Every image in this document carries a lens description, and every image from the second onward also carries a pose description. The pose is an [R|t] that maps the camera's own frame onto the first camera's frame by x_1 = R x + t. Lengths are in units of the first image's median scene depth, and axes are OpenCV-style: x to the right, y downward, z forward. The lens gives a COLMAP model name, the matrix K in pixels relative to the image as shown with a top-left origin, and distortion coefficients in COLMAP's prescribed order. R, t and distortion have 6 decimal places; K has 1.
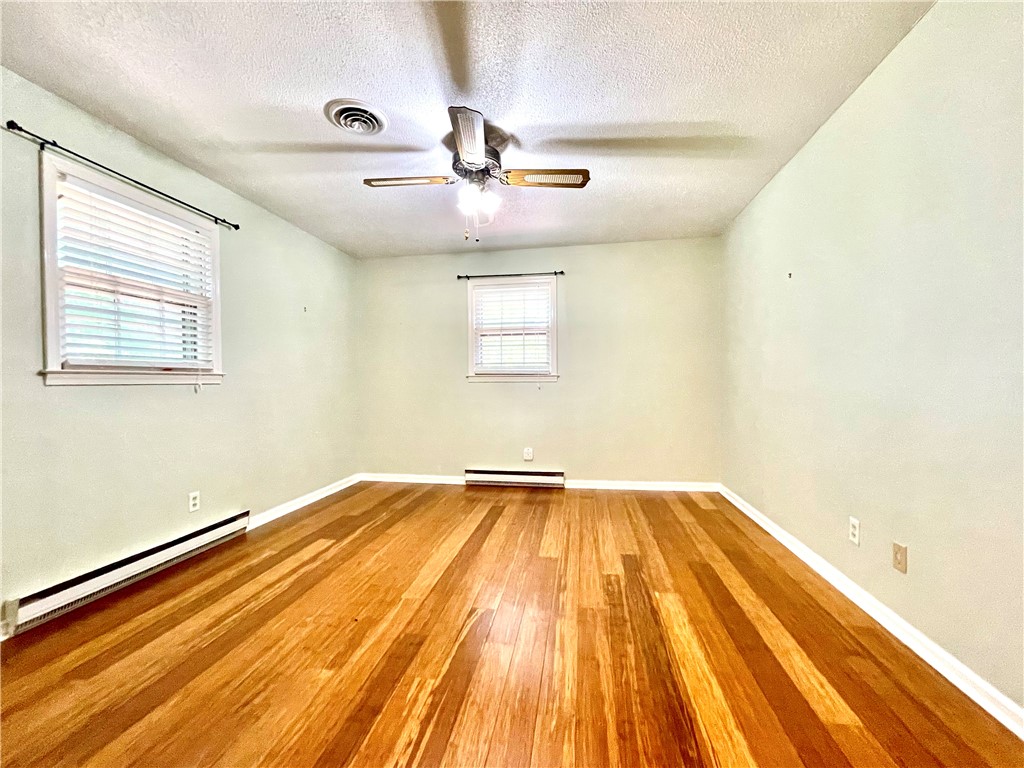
lens RADIAL K [[413.1, 0, 512.5], [0, 413.1, 387.5], [0, 0, 1]] dist [-0.000798, 0.000364]
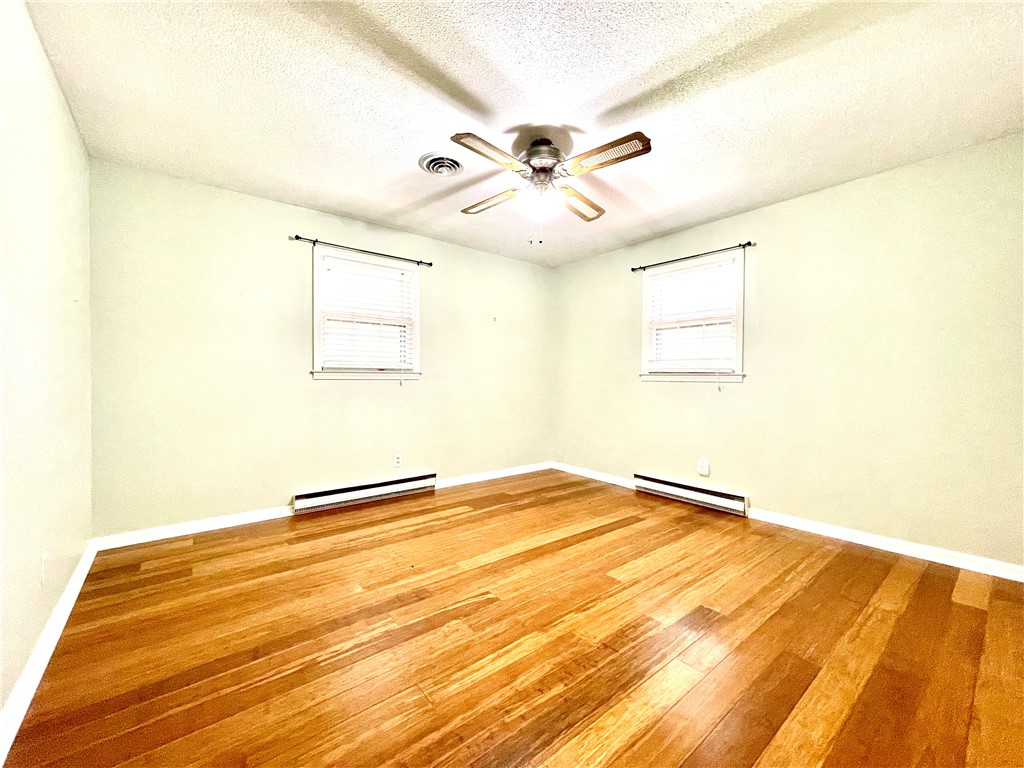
lens RADIAL K [[413.1, 0, 512.5], [0, 413.1, 387.5], [0, 0, 1]] dist [-0.000798, 0.000364]
pose [[0.747874, 0.027564, -0.663269, 0.491391], [-0.020798, 0.999620, 0.018090, -0.014588], [0.663515, 0.000266, 0.748163, 0.176739]]
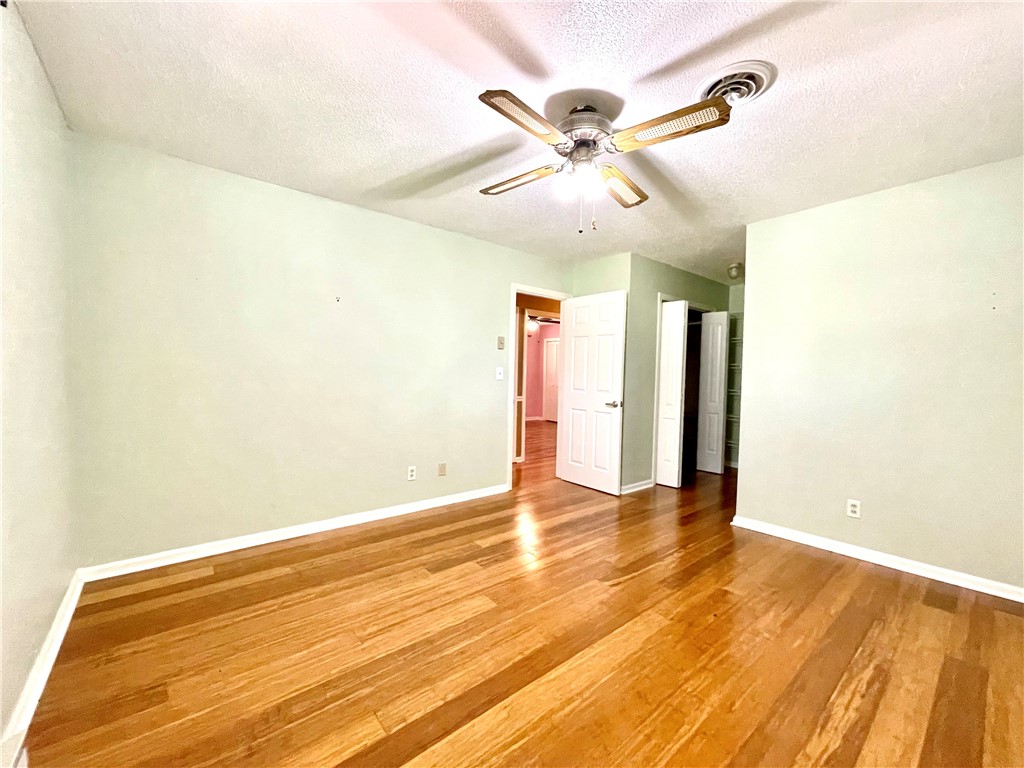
lens RADIAL K [[413.1, 0, 512.5], [0, 413.1, 387.5], [0, 0, 1]] dist [-0.000798, 0.000364]
pose [[-0.755544, -0.024921, 0.654624, -0.483952], [-0.000959, 0.999317, 0.036936, -0.062314], [-0.655097, 0.027279, -0.755052, 1.556768]]
